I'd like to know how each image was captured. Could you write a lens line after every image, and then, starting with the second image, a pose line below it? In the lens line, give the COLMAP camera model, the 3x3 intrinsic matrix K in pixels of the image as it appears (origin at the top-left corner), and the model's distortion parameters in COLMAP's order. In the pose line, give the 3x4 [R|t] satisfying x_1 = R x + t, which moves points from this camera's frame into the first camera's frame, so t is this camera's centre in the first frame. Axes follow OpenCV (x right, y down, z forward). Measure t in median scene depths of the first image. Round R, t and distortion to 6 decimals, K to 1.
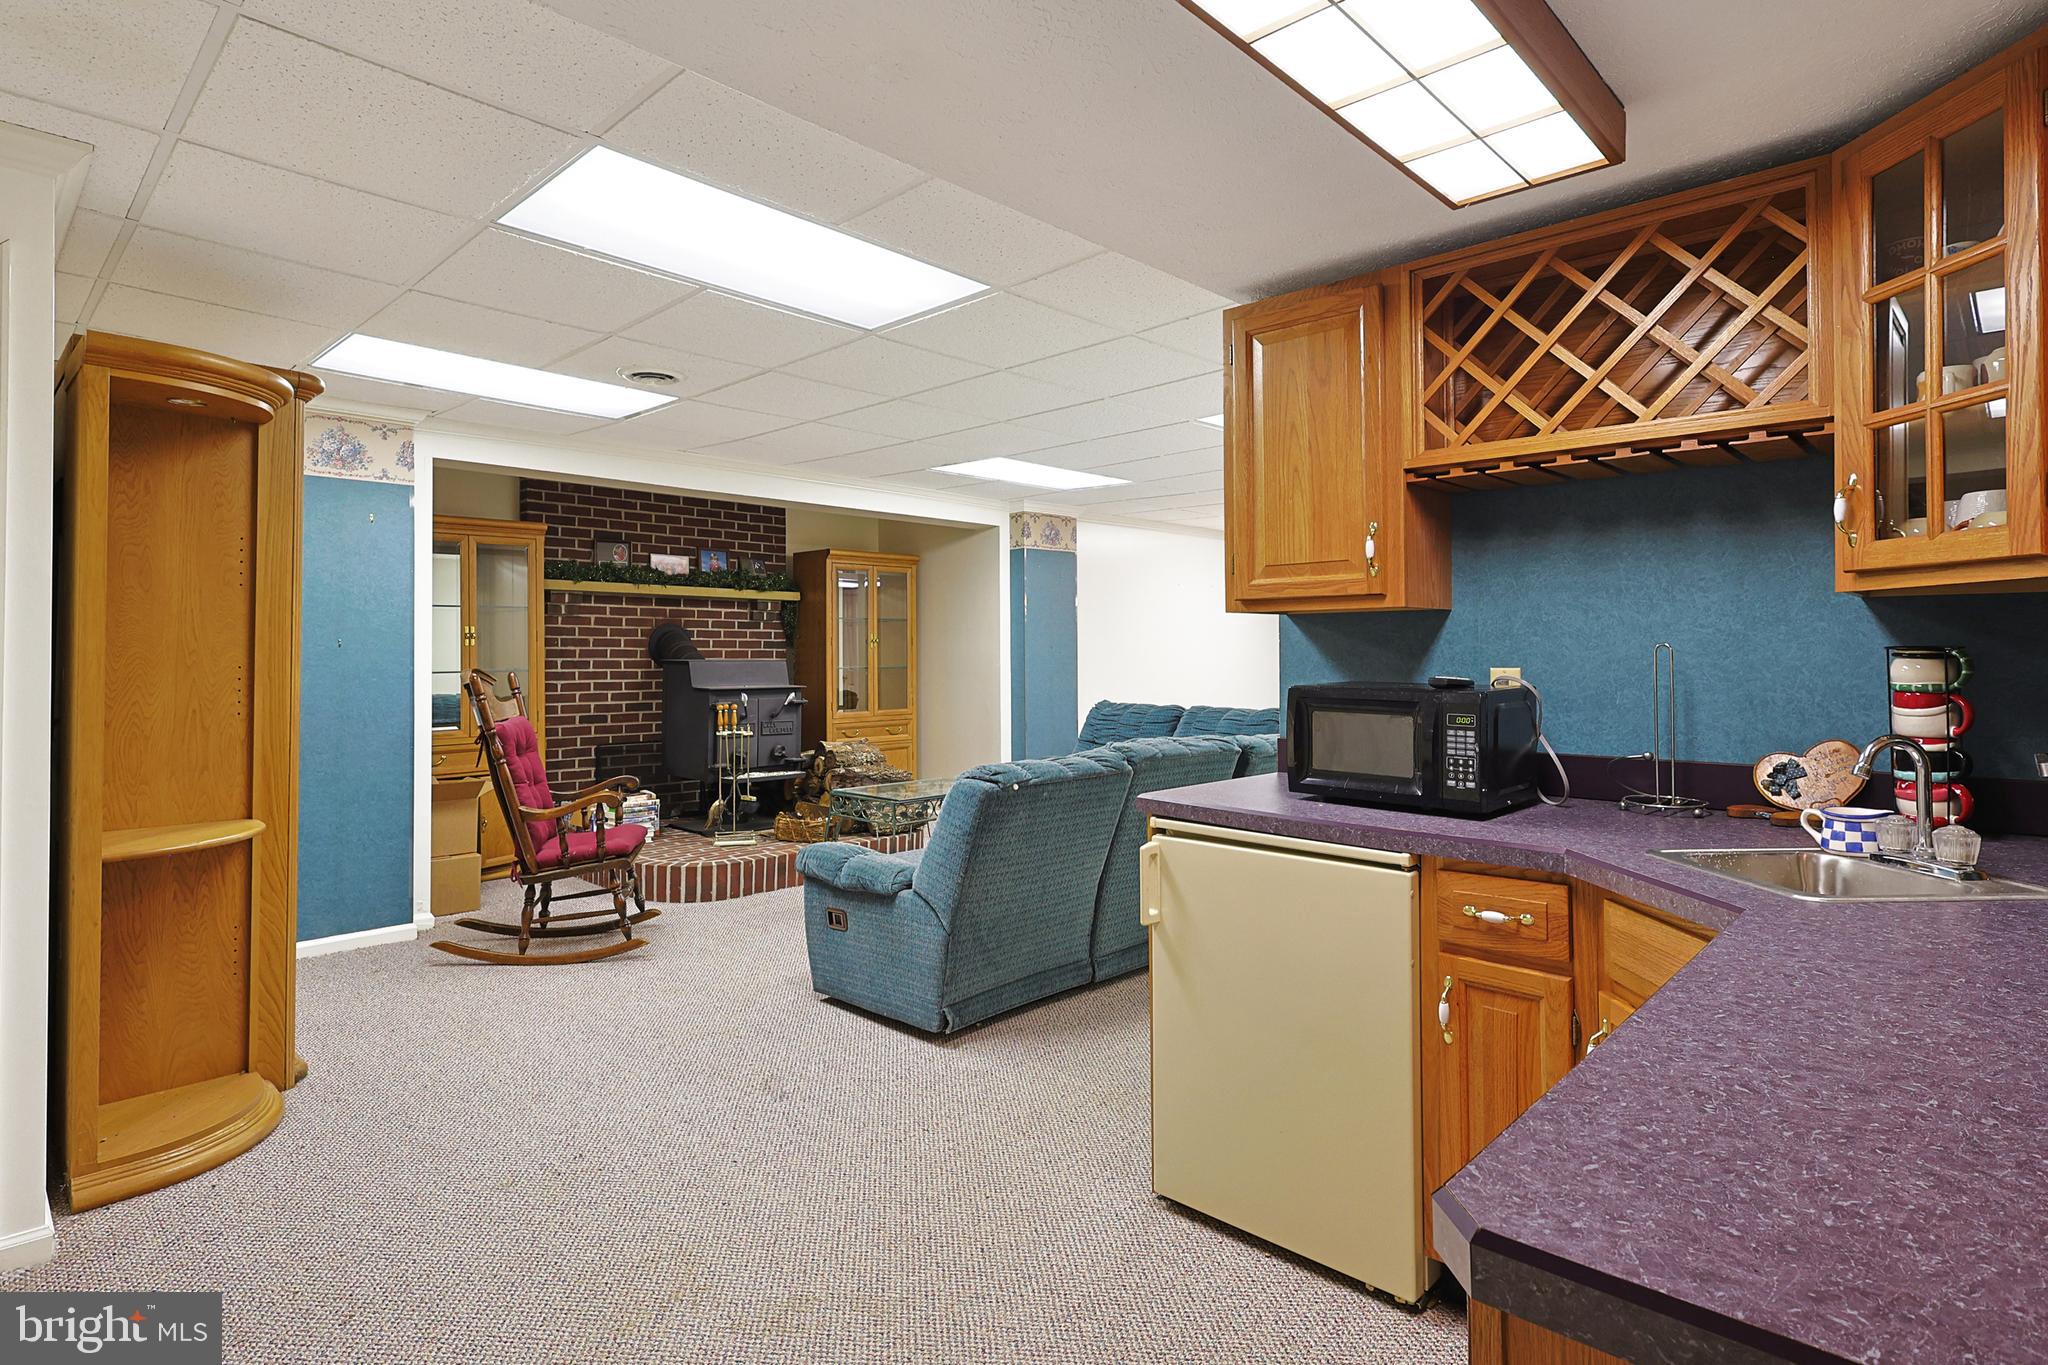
lens RADIAL K [[1049.6, 0, 1030.2], [0, 1049.6, 650.4], [0, 0, 1]] dist [0.001913, 0.000170]
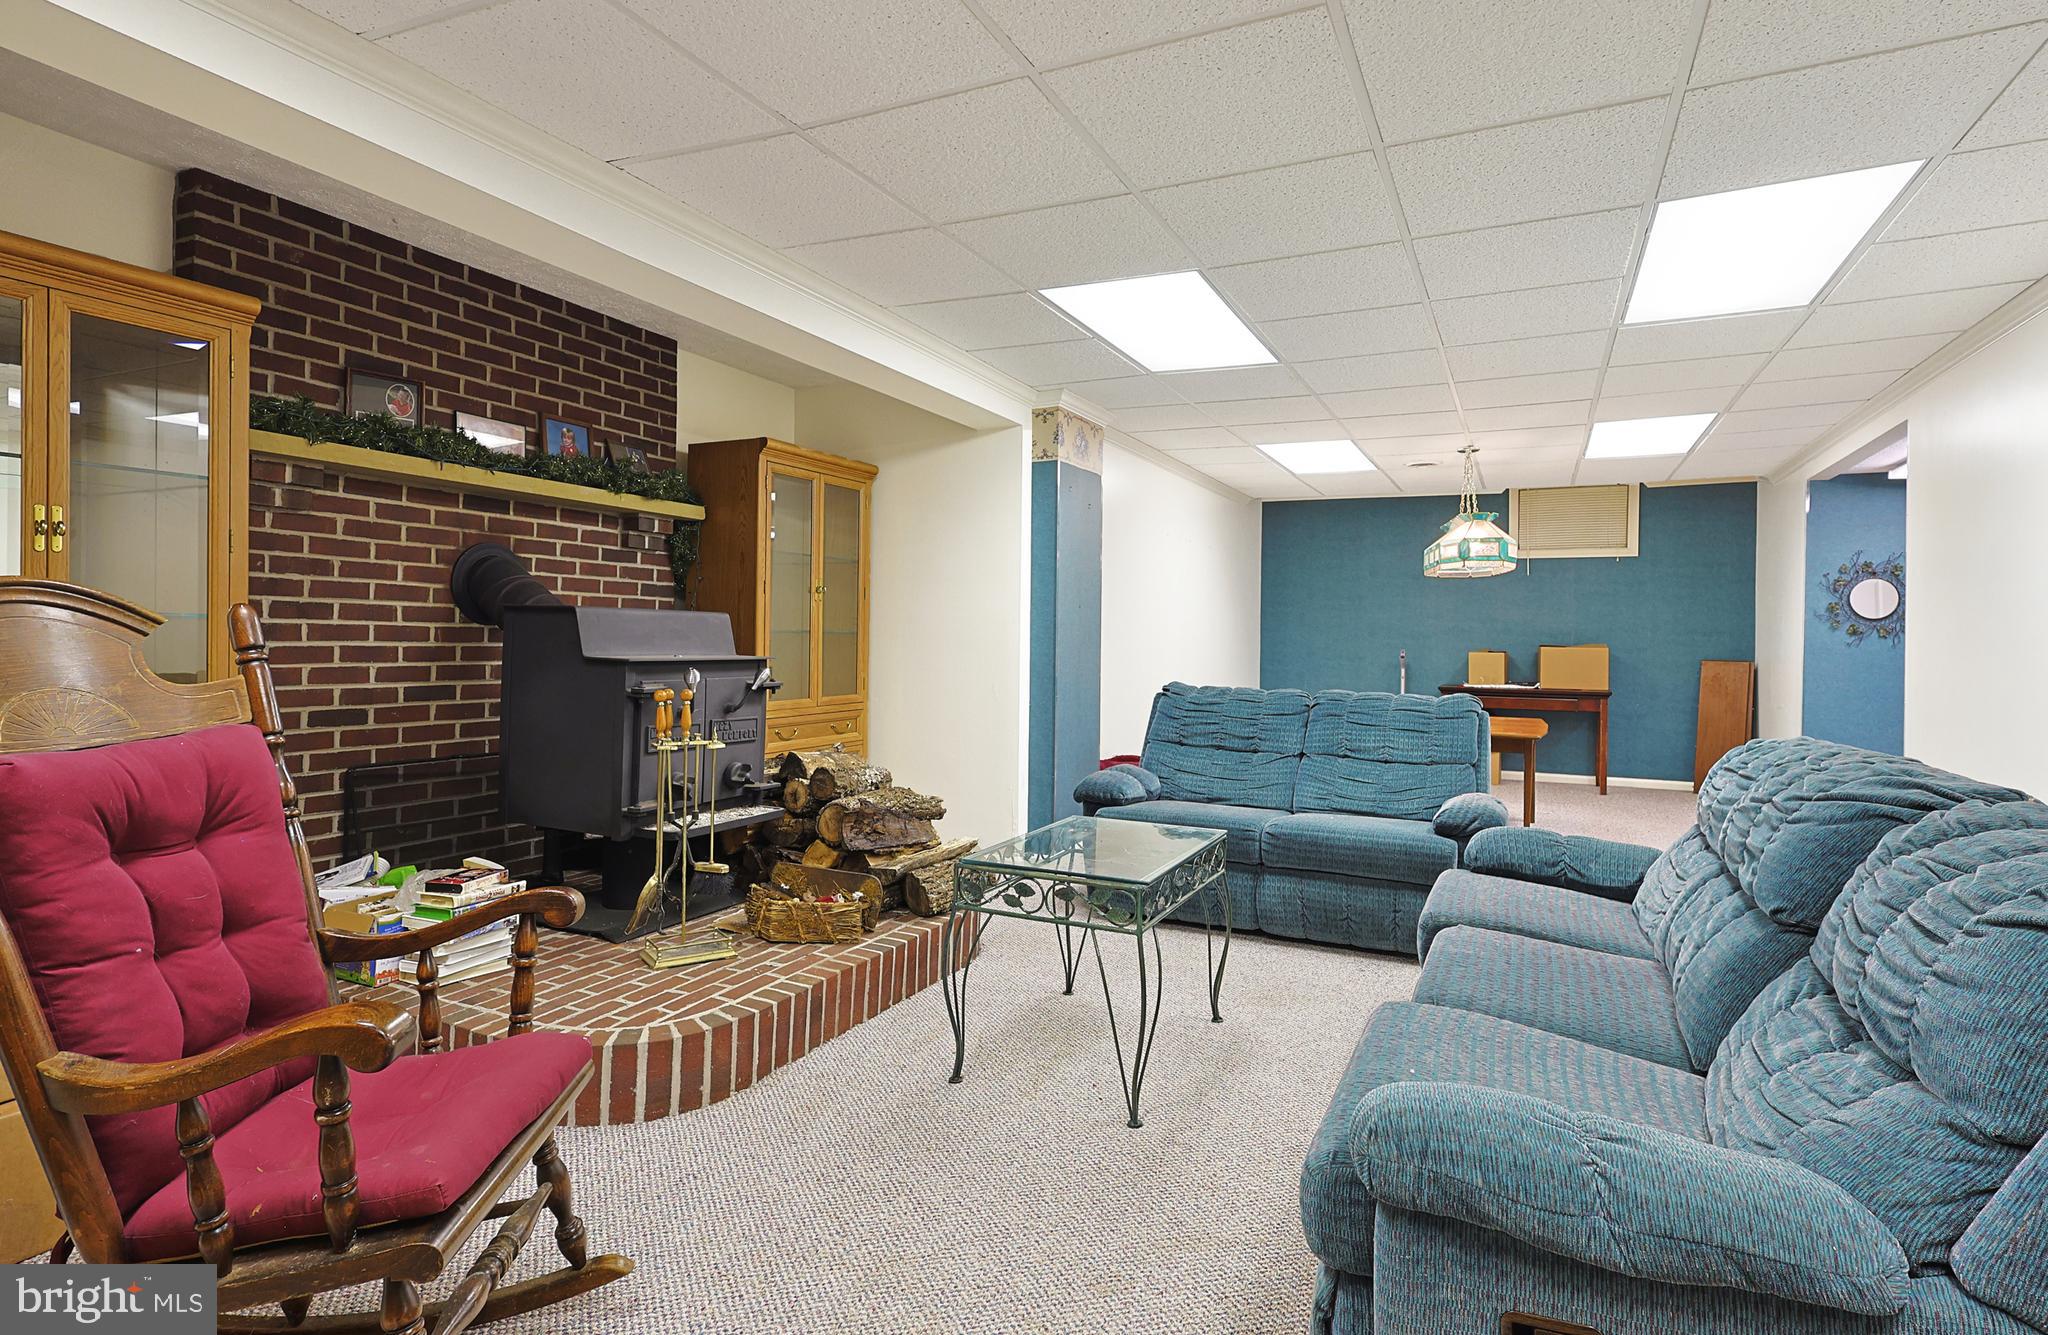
lens RADIAL K [[989.9, 0, 1029.1], [0, 989.9, 636.9], [0, 0, 1]] dist [-0.000457, 0.009485]
pose [[0.945957, 0.016570, 0.323869, -0.238585], [-0.018030, 0.999836, 0.001508, 0.017978], [-0.323791, -0.007266, 0.946101, 0.405229]]
